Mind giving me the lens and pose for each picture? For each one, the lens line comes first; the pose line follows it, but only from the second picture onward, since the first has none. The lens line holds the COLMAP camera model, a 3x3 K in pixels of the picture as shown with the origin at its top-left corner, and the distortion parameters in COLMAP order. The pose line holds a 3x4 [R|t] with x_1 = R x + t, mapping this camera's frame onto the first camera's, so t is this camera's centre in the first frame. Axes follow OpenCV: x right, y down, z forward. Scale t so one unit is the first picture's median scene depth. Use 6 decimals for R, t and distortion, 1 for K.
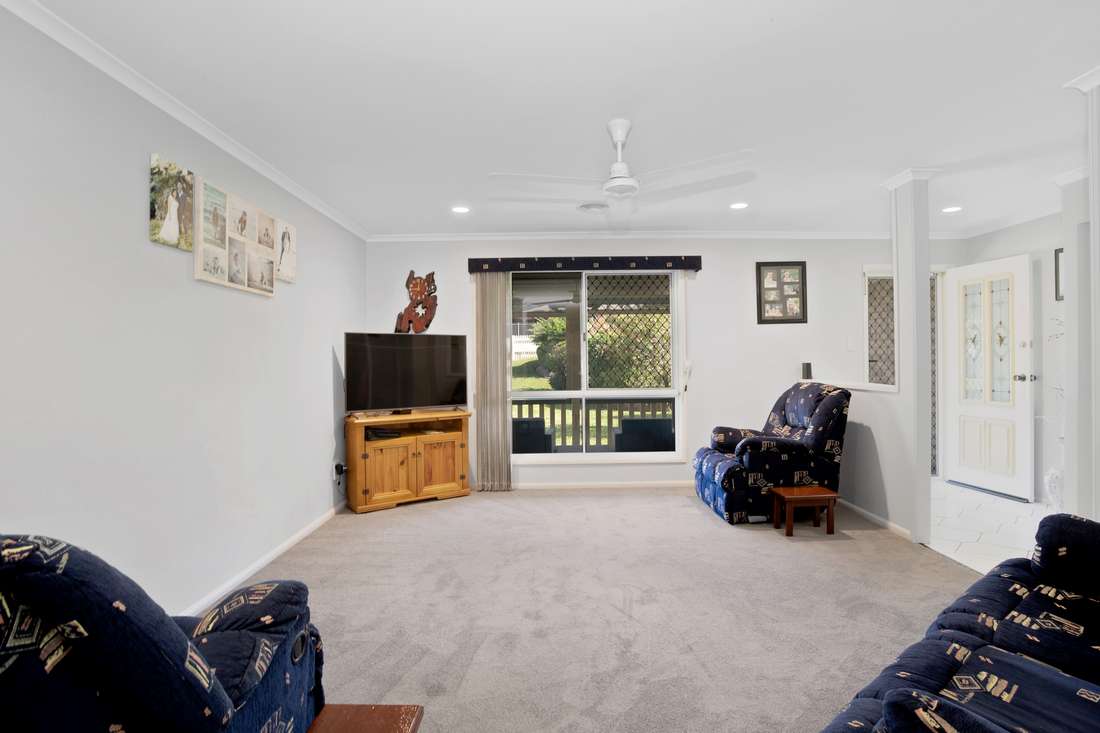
lens RADIAL K [[542.3, 0, 545.0], [0, 542.3, 363.7], [0, 0, 1]] dist [-0.061087, 0.000509]
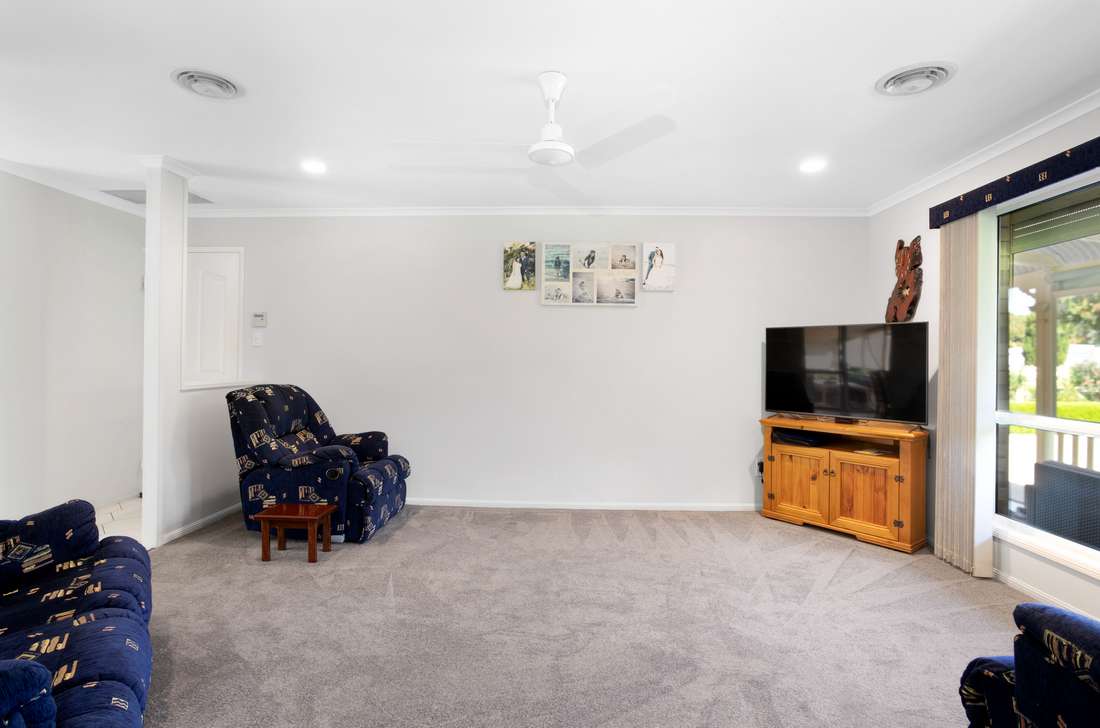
lens RADIAL K [[535.2, 0, 551.5], [0, 535.2, 358.3], [0, 0, 1]] dist [-0.049393, 0.000157]
pose [[-0.004456, 0.008002, -0.999958, 0.870239], [-0.015771, 0.999843, 0.008072, -0.007495], [0.999866, 0.015806, -0.004329, 0.898595]]
